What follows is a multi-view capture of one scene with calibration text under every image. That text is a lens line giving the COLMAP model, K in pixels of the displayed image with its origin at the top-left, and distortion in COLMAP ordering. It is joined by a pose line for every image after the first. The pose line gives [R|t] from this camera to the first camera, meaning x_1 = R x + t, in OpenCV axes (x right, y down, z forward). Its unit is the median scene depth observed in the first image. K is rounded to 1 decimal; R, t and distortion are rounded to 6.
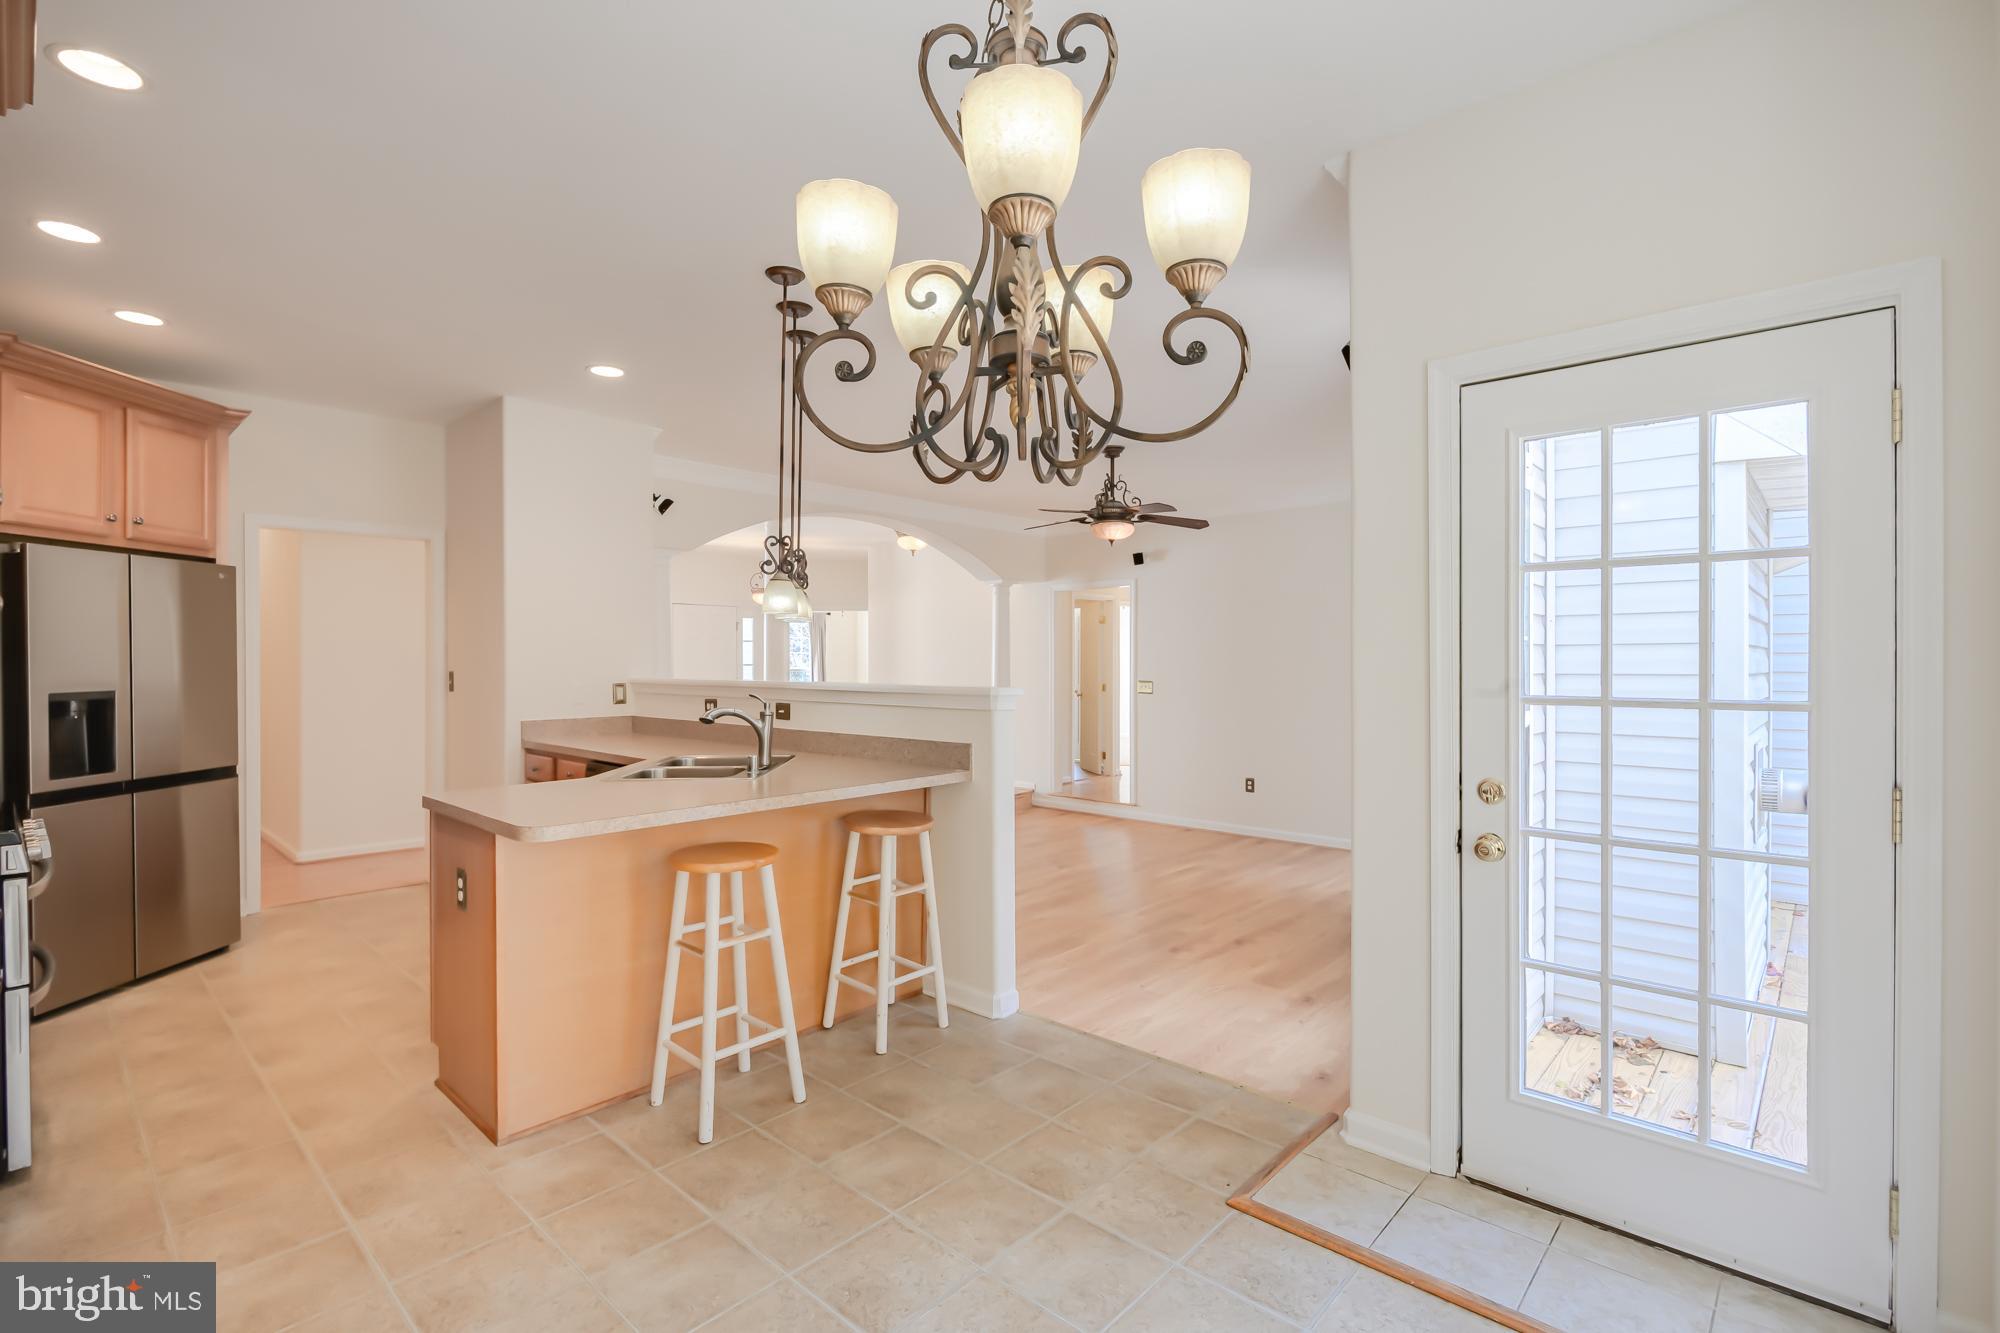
lens RADIAL K [[924.3, 0, 1000.0], [0, 924.3, 666.5], [0, 0, 1]] dist [-0.003498, -0.000728]
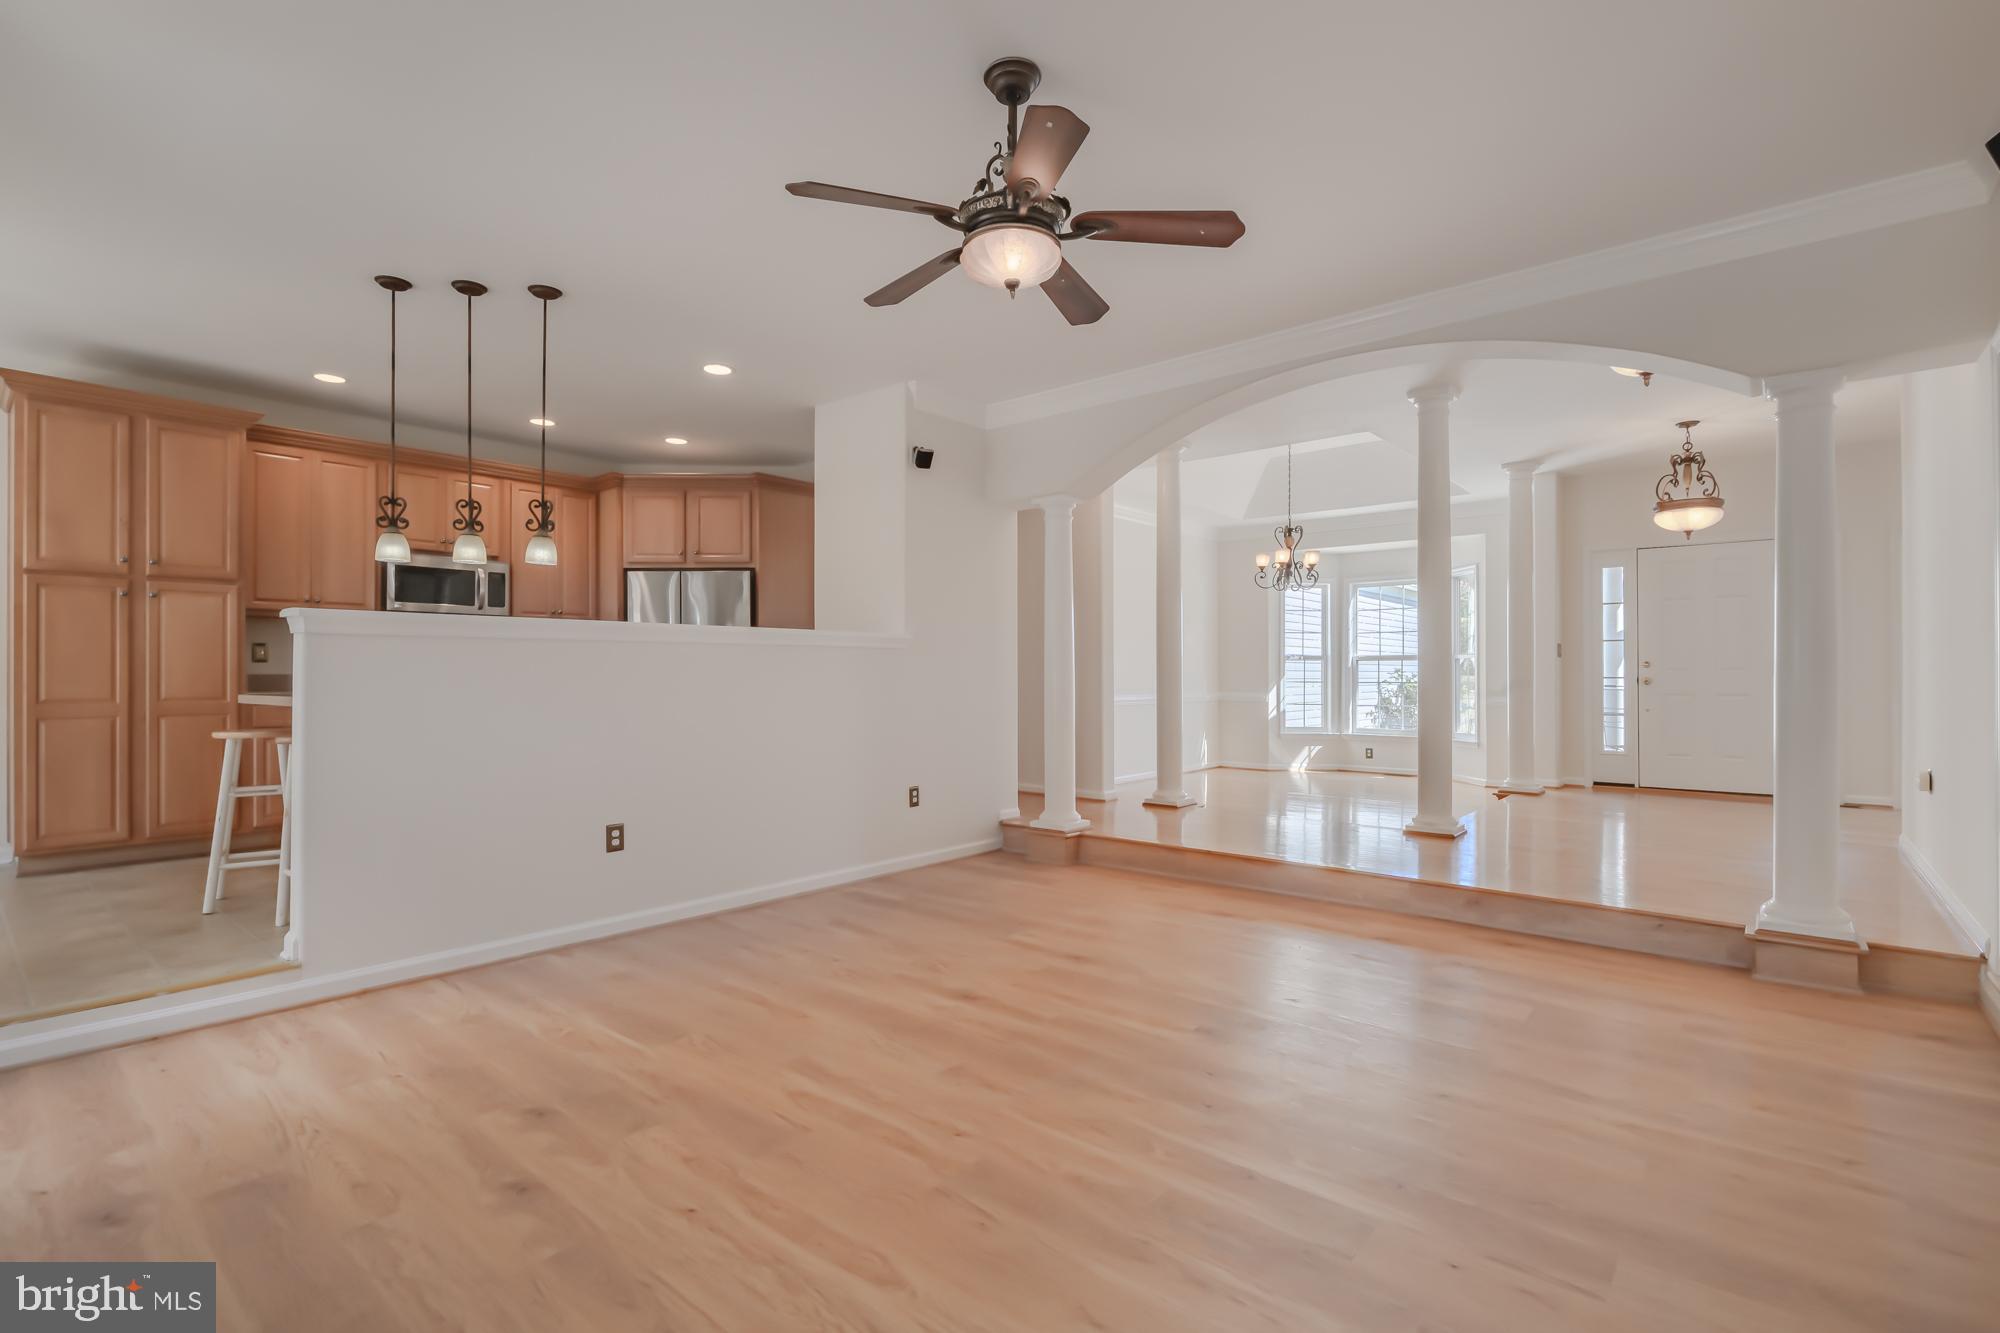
lens RADIAL K [[915.7, 0, 1000.0], [0, 915.7, 666.5], [0, 0, 1]] dist [-0.011397, -0.000119]
pose [[0.043860, -0.006079, -0.999019, 0.877972], [-0.004659, 0.999969, -0.006289, 0.075056], [0.999027, 0.004930, 0.043831, 1.529335]]
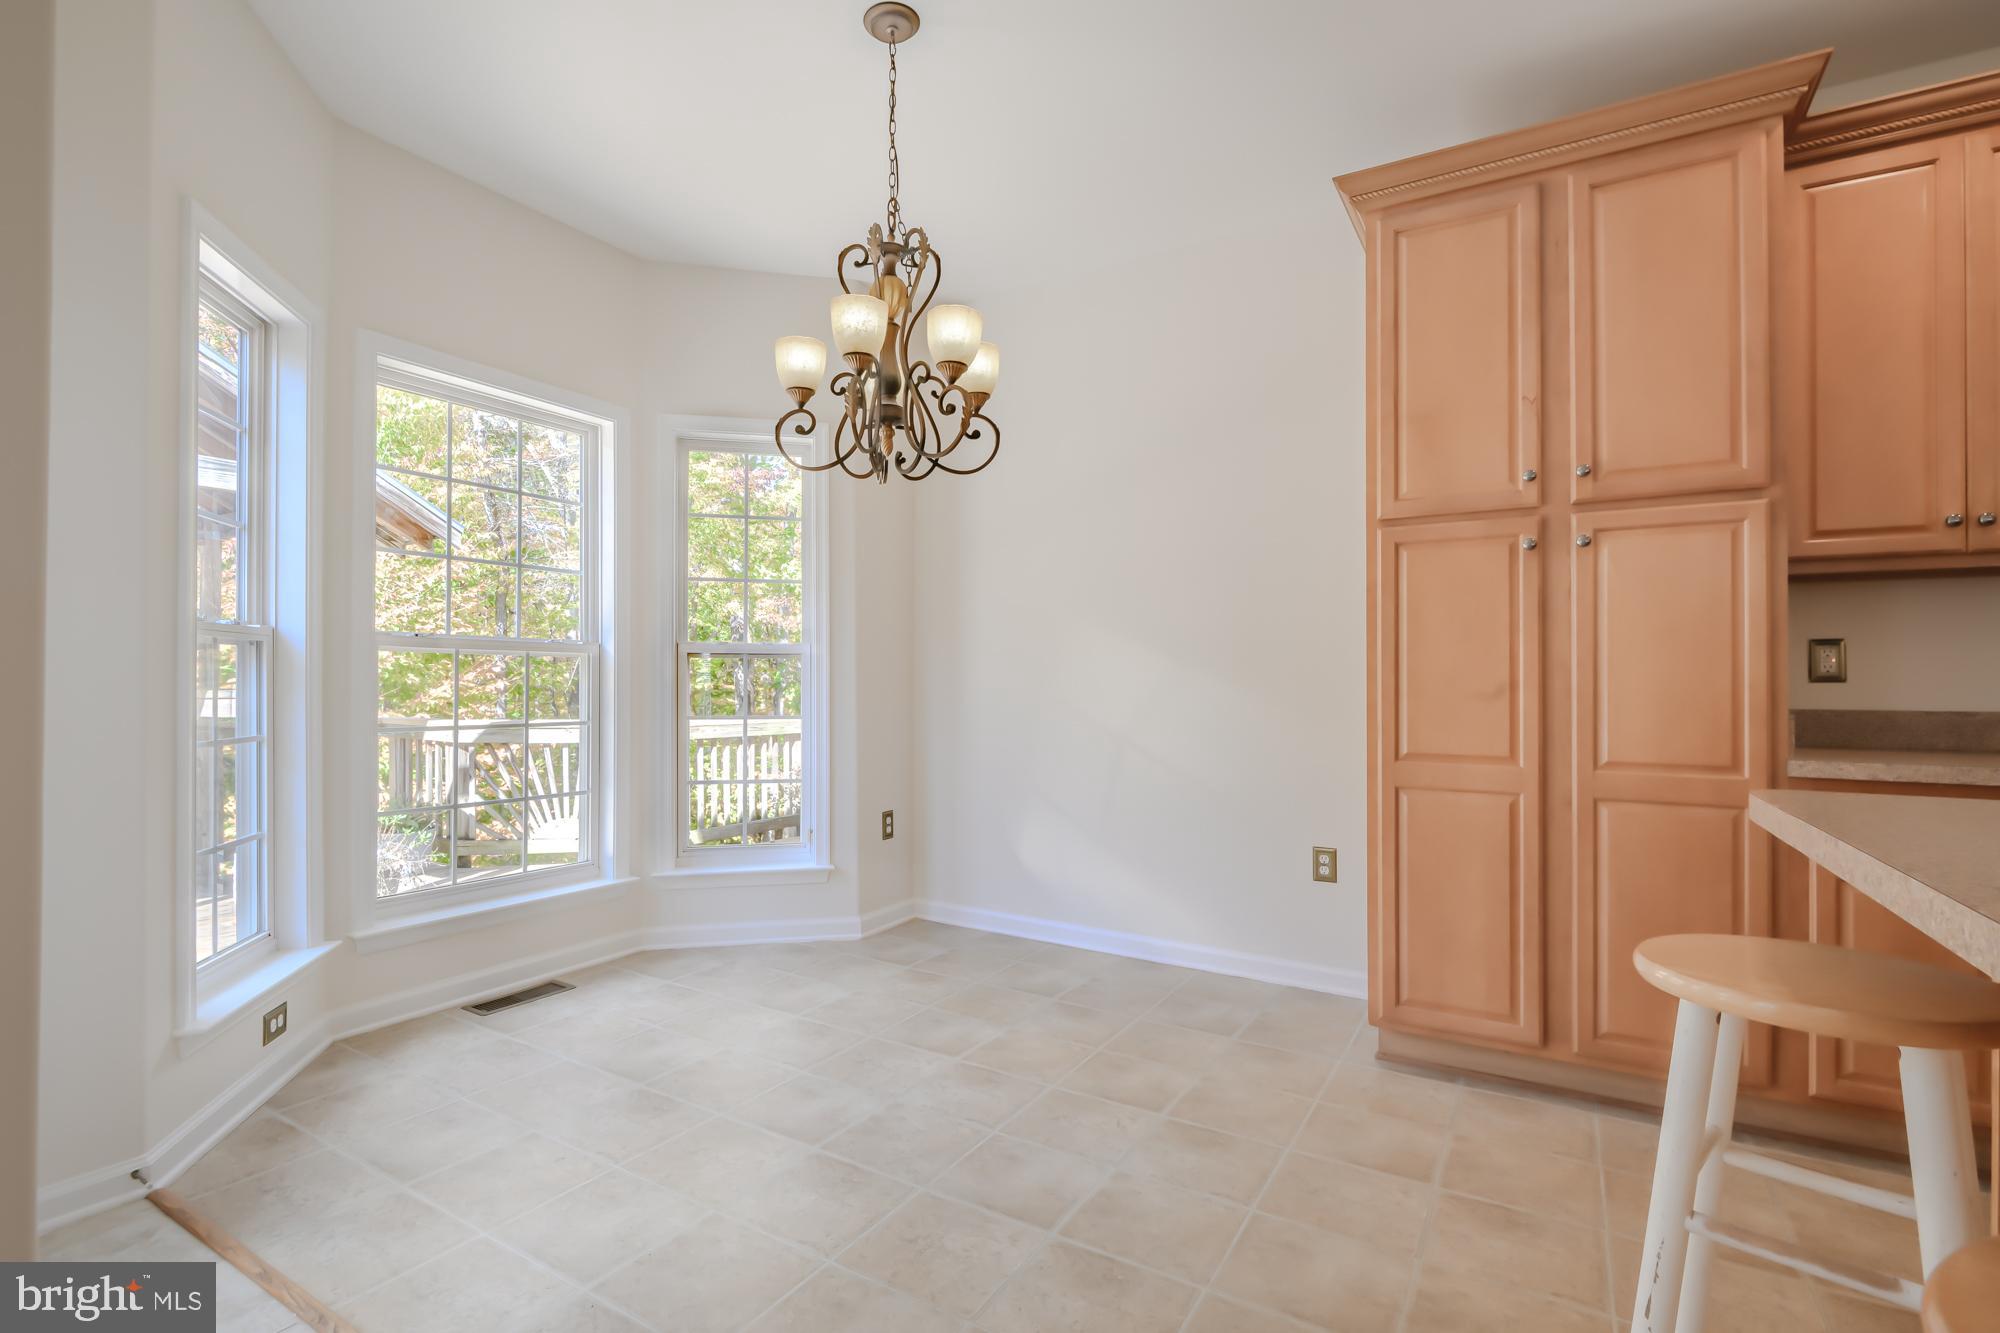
lens RADIAL K [[935.0, 0, 950.7], [0, 935.0, 677.6], [0, 0, 1]] dist [0.000194, -0.006325]
pose [[-0.984508, -0.005055, -0.175269, 0.073589], [-0.005051, 0.999987, -0.000472, 0.064659], [0.175270, 0.000420, -0.984520, 0.930318]]
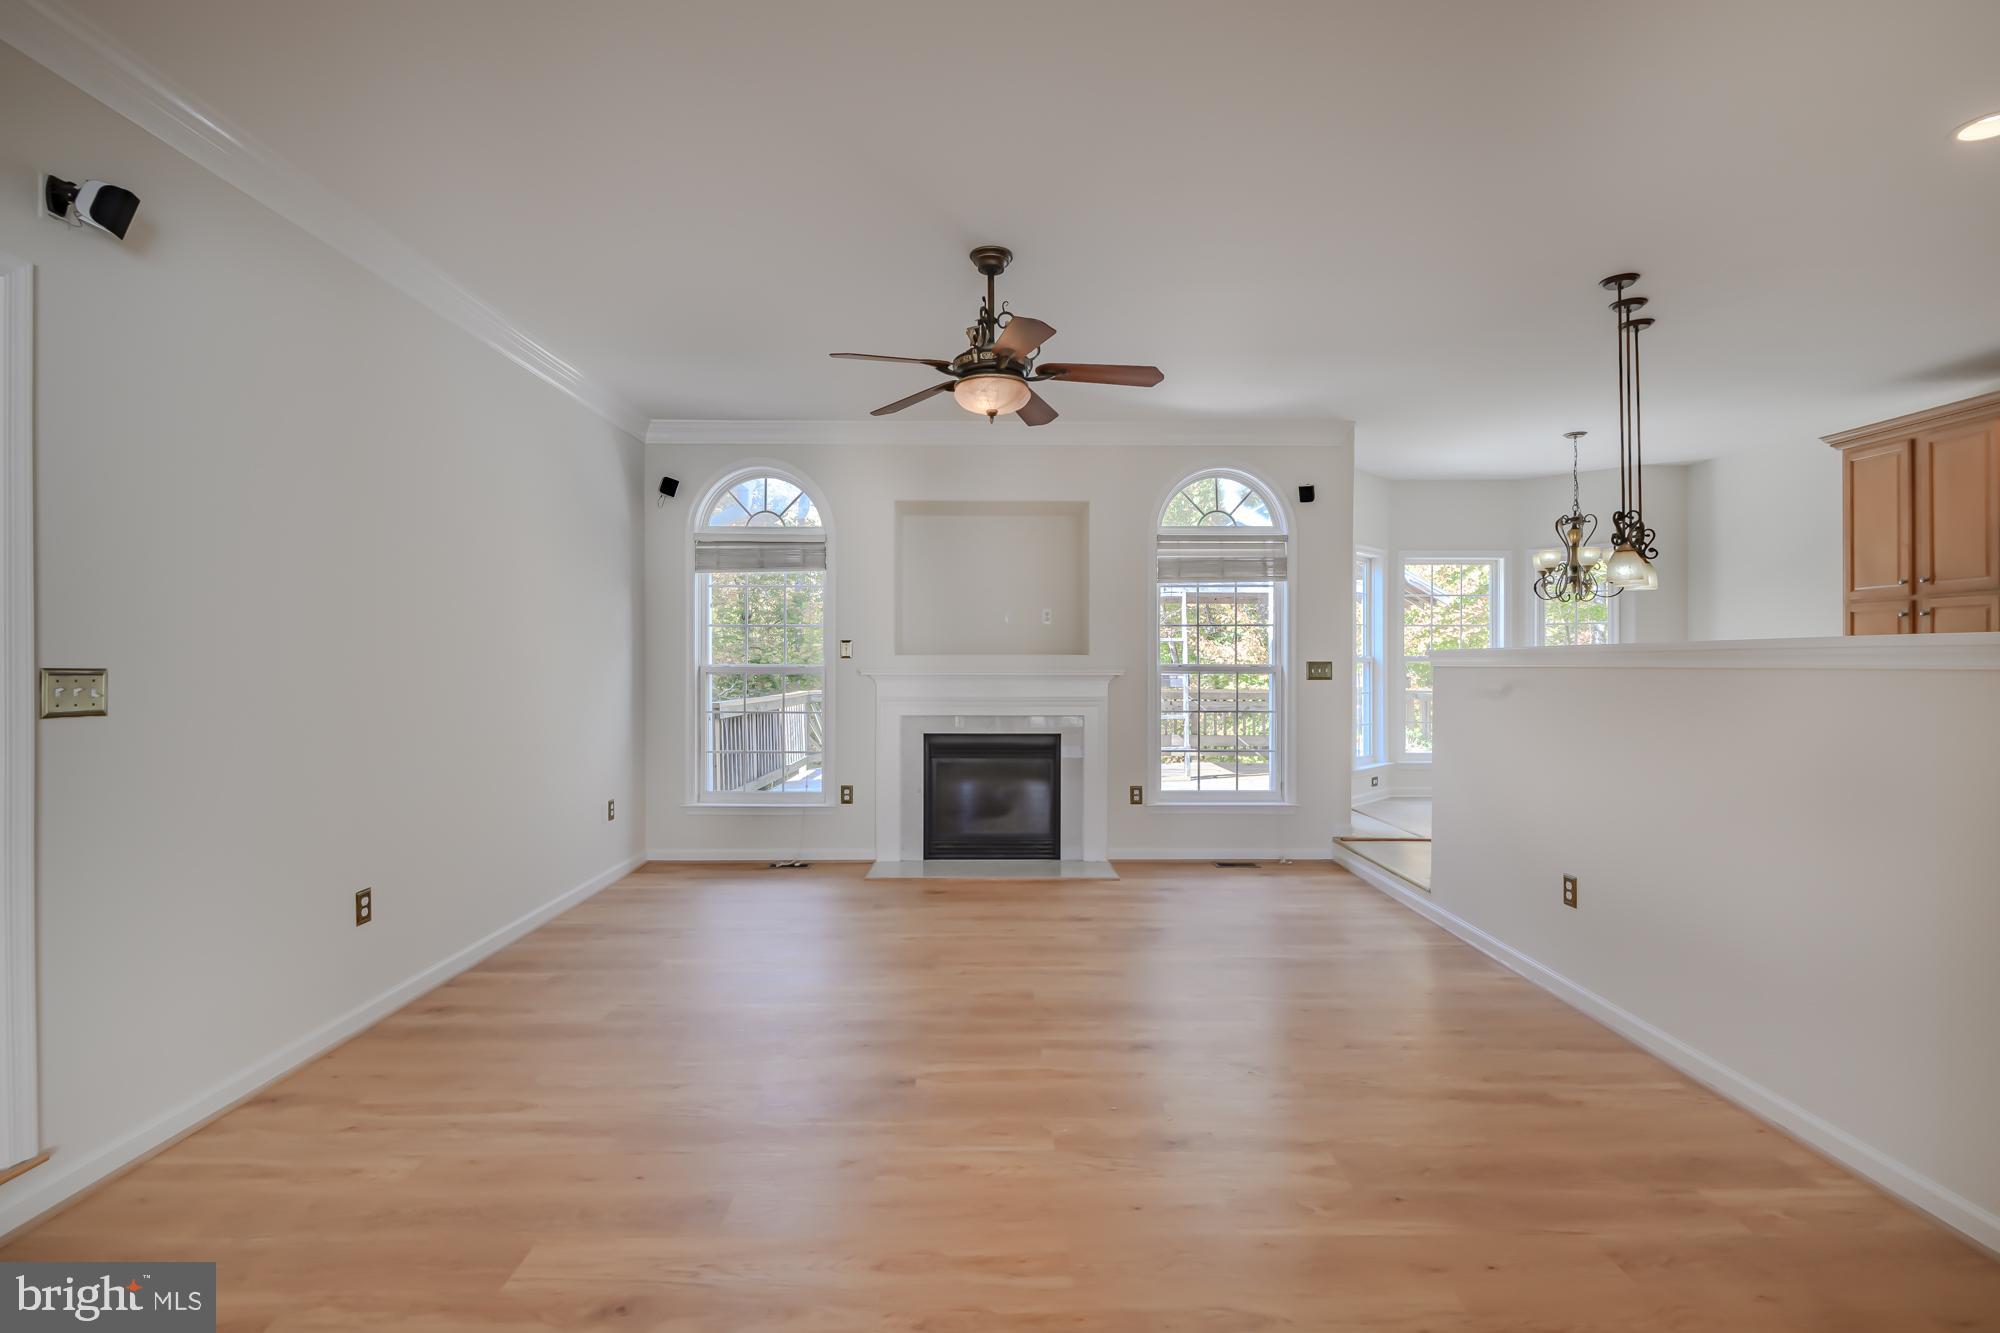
lens RADIAL K [[929.1, 0, 1006.5], [0, 929.1, 669.0], [0, 0, 1]] dist [0.004857, -0.007160]
pose [[-0.690185, -0.006180, 0.723606, -0.498113], [0.004086, 0.999914, 0.012437, 0.027411], [-0.723621, 0.011540, -0.690101, 2.203077]]
